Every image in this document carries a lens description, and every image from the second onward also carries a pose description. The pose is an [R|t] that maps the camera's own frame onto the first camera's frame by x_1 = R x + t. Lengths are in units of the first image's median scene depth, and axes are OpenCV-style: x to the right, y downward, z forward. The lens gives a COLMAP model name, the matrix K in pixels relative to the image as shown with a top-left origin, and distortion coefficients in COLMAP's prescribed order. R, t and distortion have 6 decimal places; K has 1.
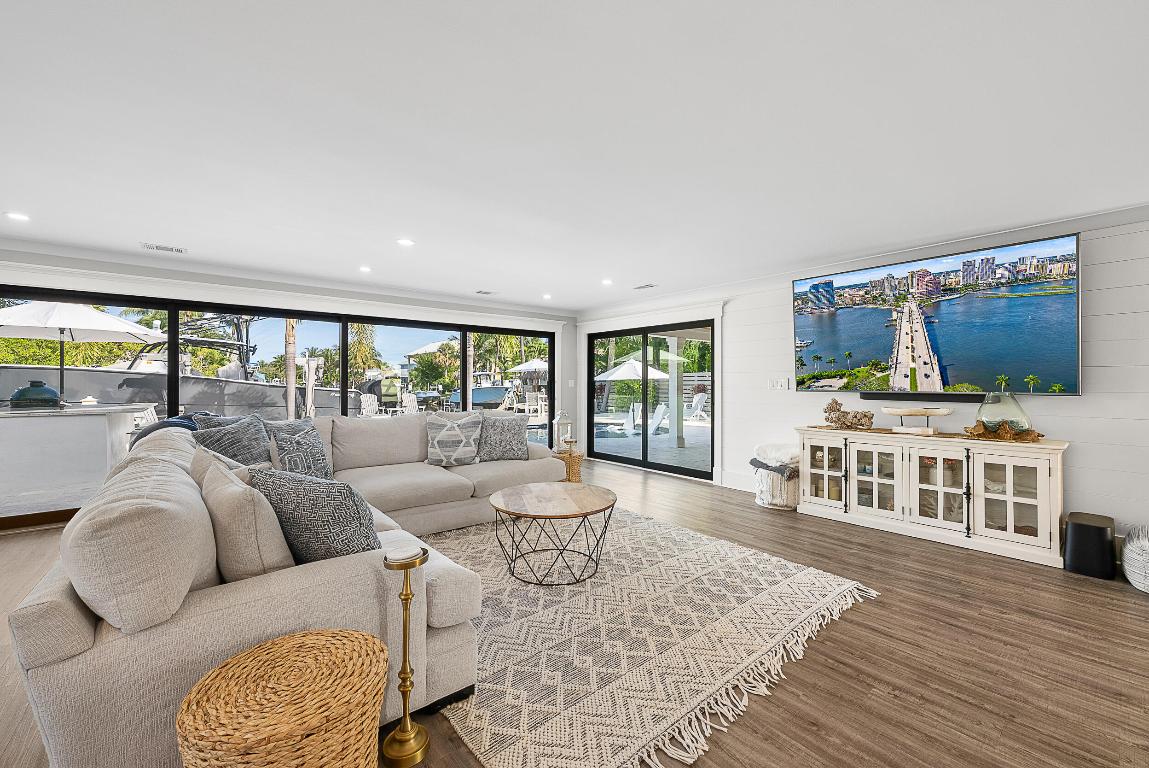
lens RADIAL K [[446.1, 0, 573.7], [0, 446.1, 385.3], [0, 0, 1]] dist [0.000307, -0.000038]
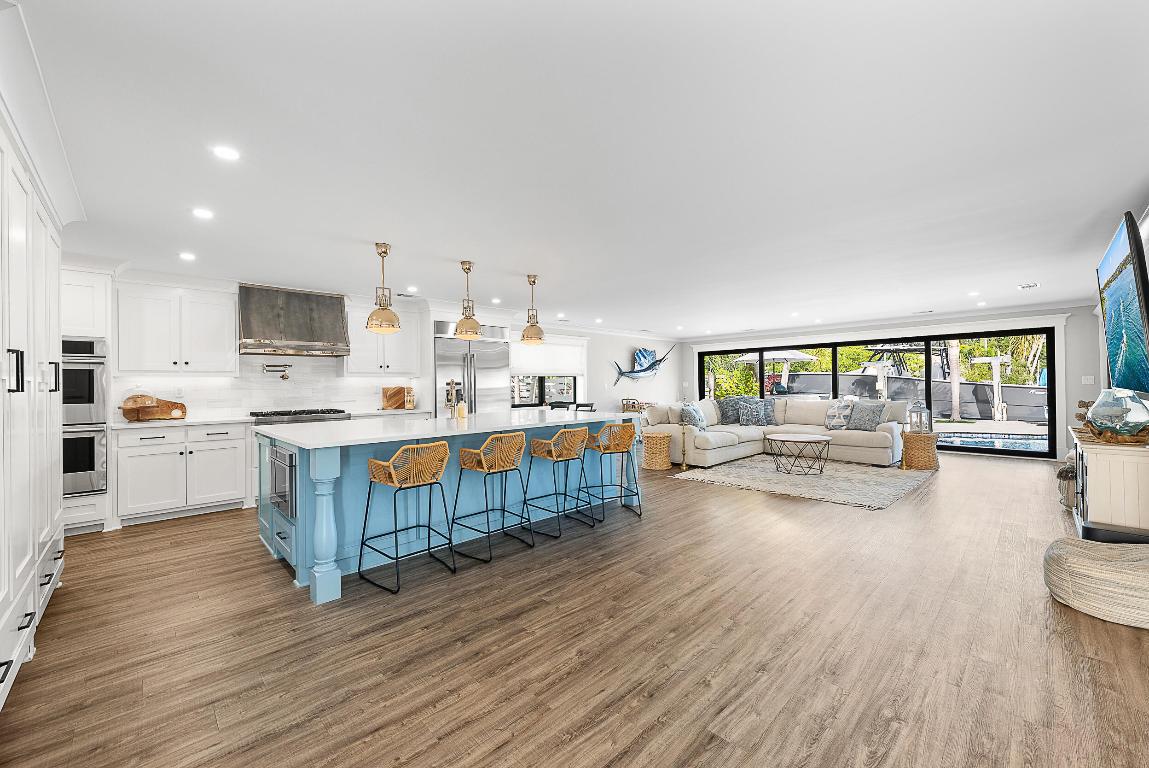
lens RADIAL K [[446.1, 0, 575.0], [0, 446.1, 384.6], [0, 0, 1]] dist [0.000307, -0.000038]
pose [[0.052753, -0.003147, -0.998603, 0.382961], [0.007408, 0.999969, -0.002760, -0.000304], [0.998580, -0.007252, 0.052775, -0.033327]]
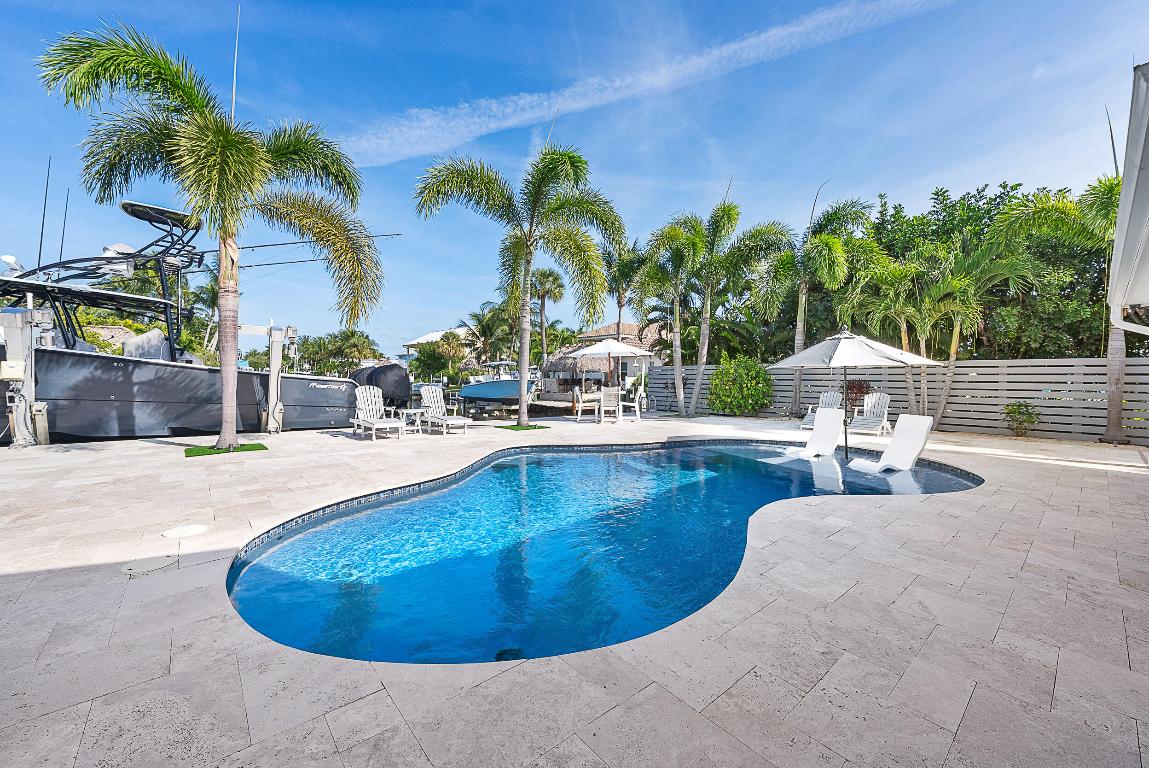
lens RADIAL K [[446.1, 0, 575.5], [0, 446.1, 380.5], [0, 0, 1]] dist [0.000307, -0.000038]
pose [[0.999808, 0.015808, 0.011588, -0.173653], [-0.015822, 0.999874, 0.001116, 0.006275], [-0.011569, -0.001299, 0.999932, 0.364448]]
